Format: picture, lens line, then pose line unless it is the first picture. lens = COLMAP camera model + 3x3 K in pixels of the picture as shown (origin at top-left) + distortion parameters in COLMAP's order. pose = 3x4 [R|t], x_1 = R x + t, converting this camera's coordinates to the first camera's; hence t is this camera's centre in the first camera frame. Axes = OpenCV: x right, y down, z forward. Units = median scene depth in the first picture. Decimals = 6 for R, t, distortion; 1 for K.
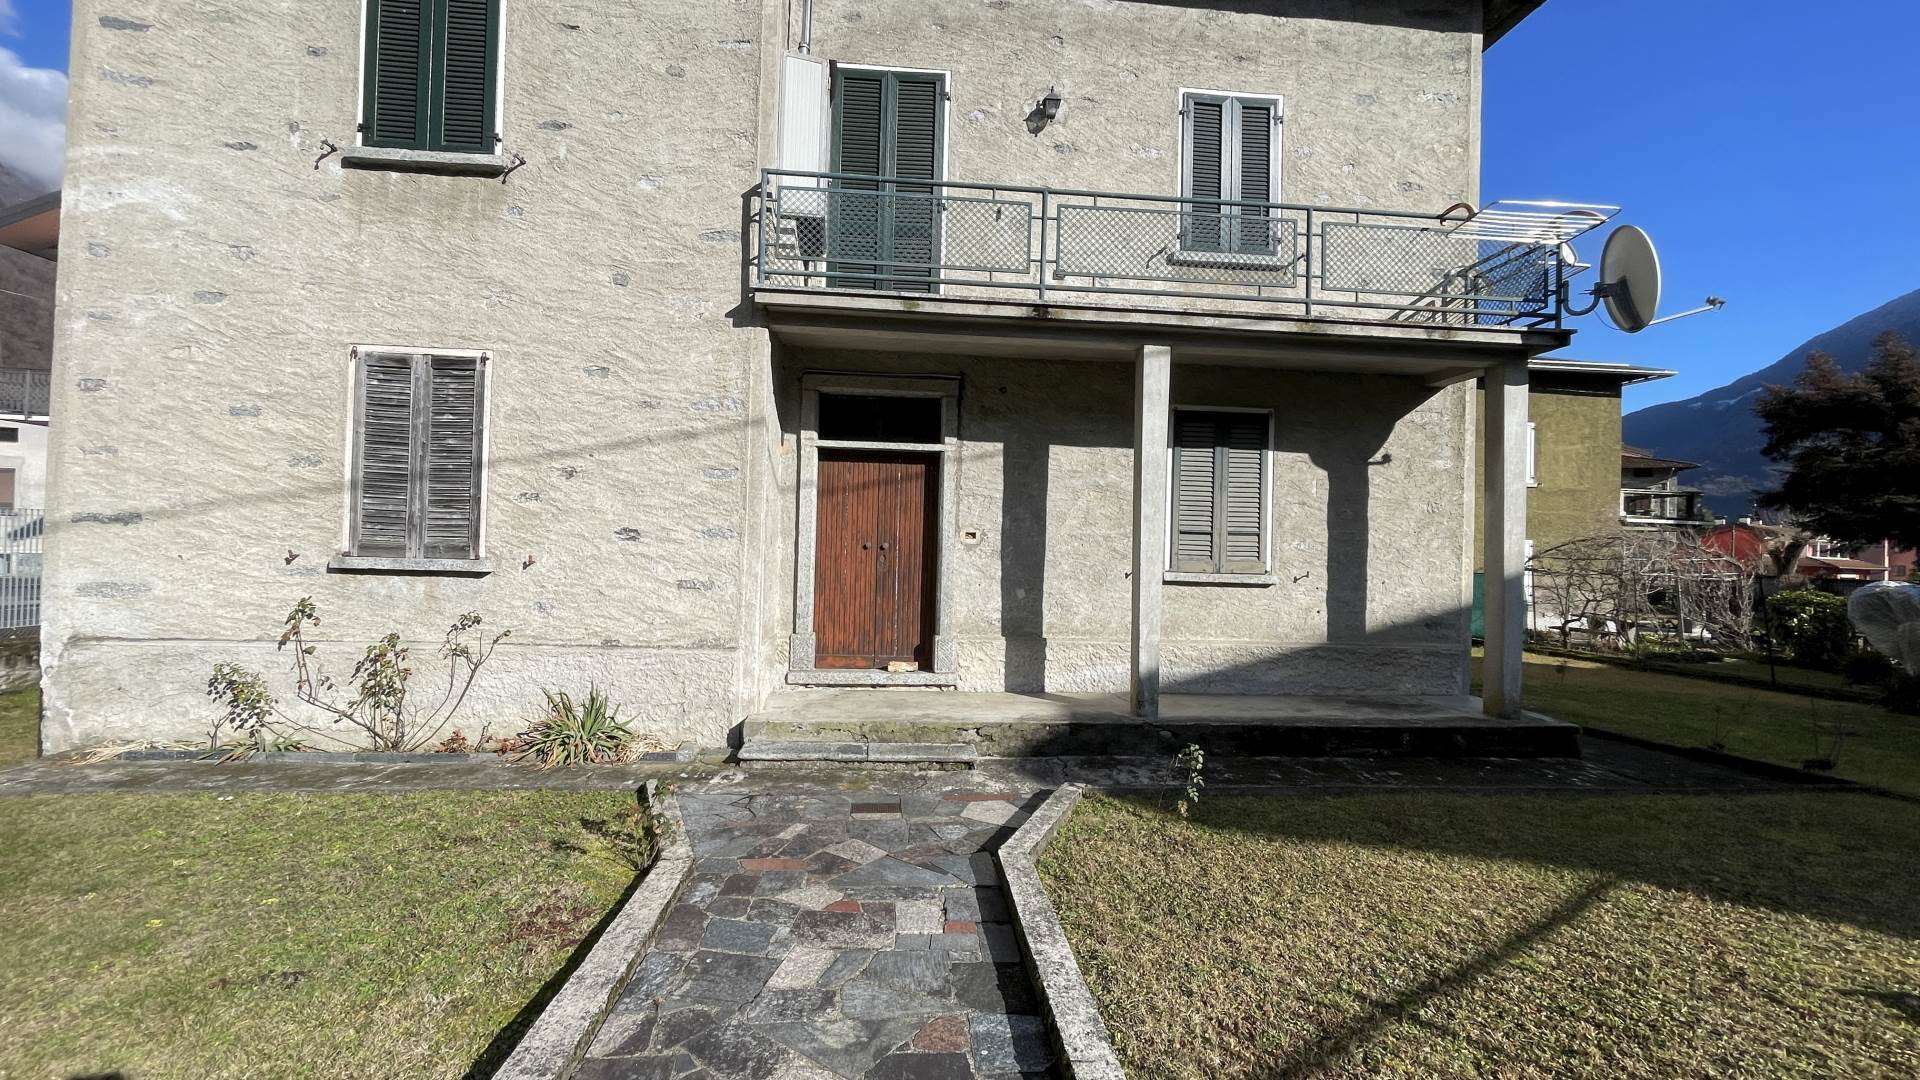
lens RADIAL K [[776.4, 0, 957.6], [0, 776.4, 537.8], [0, 0, 1]] dist [-0.005790, 0.002386]
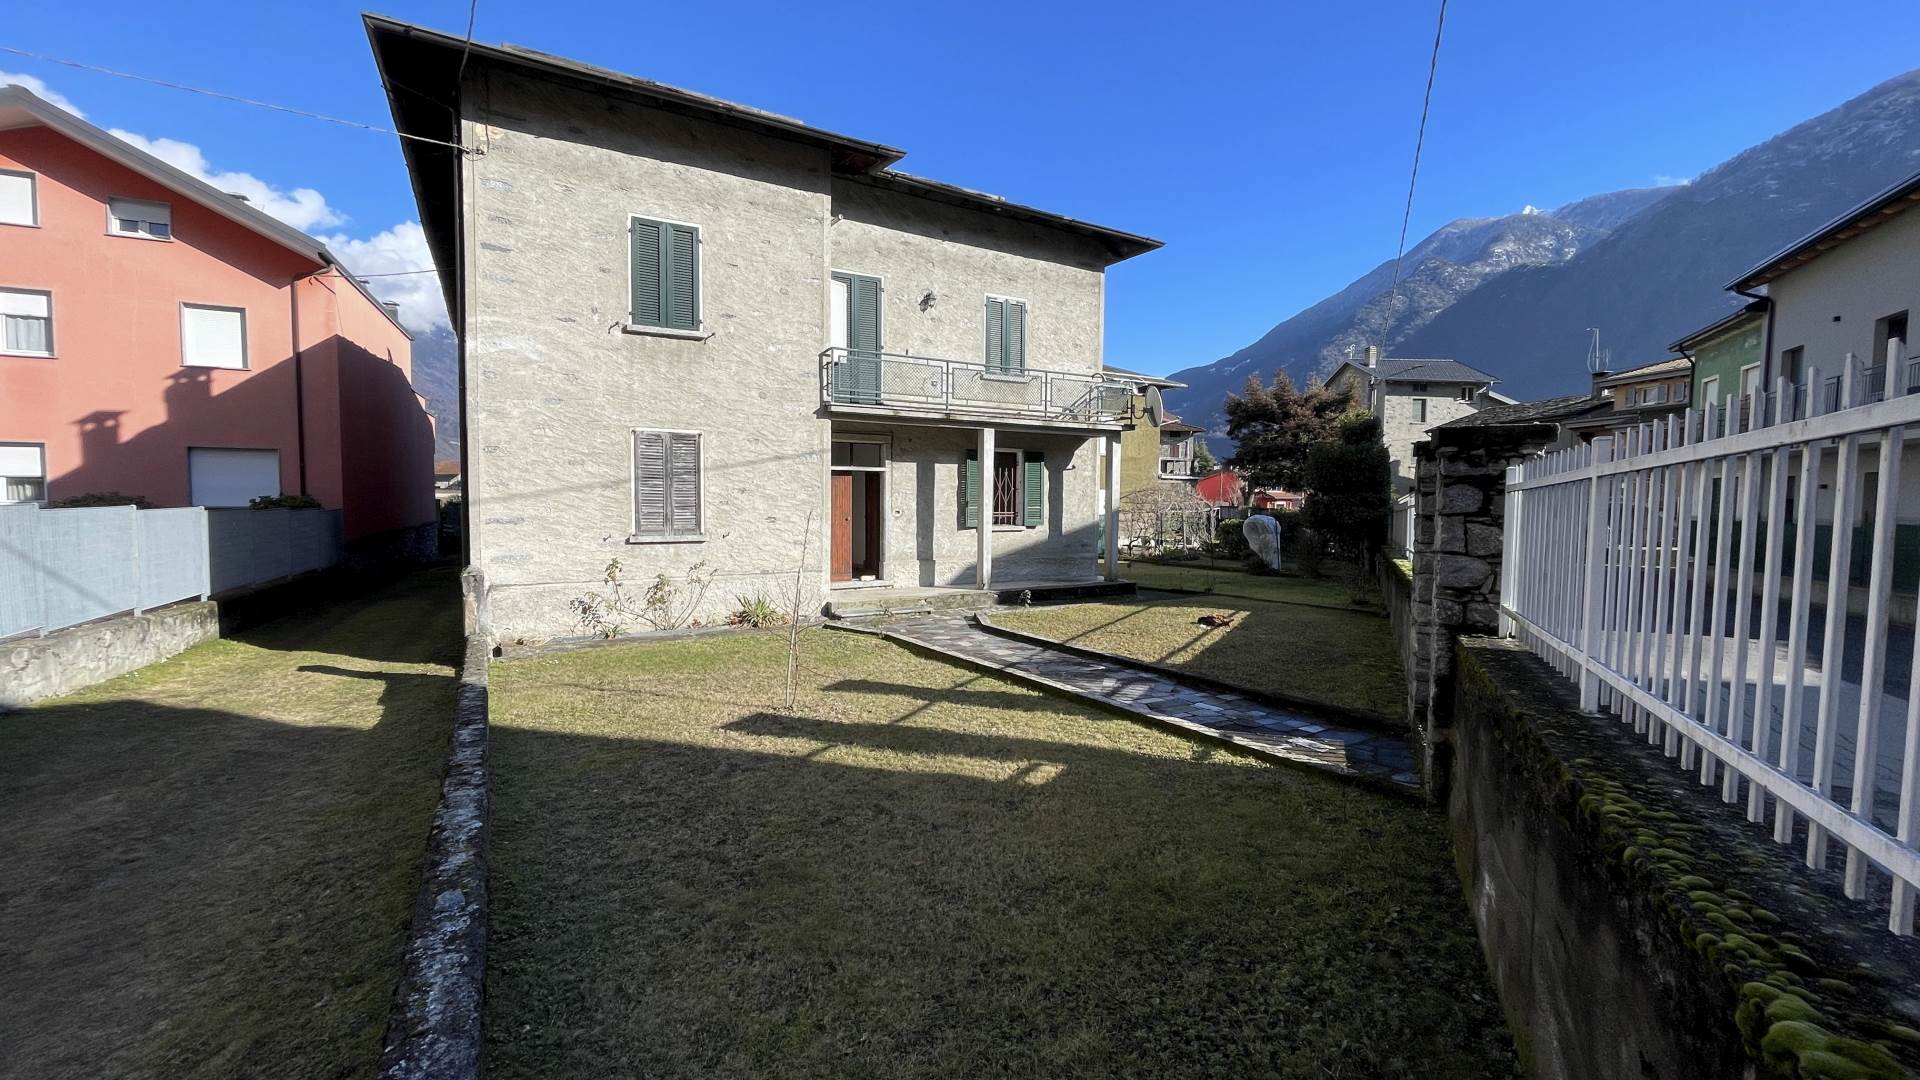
lens RADIAL K [[776.4, 0, 959.4], [0, 776.4, 546.8], [0, 0, 1]] dist [-0.005790, 0.002386]
pose [[0.900114, -0.047917, 0.433010, -0.869951], [0.008886, 0.995745, 0.091718, -0.117867], [-0.435563, -0.078708, 0.896711, -1.088147]]
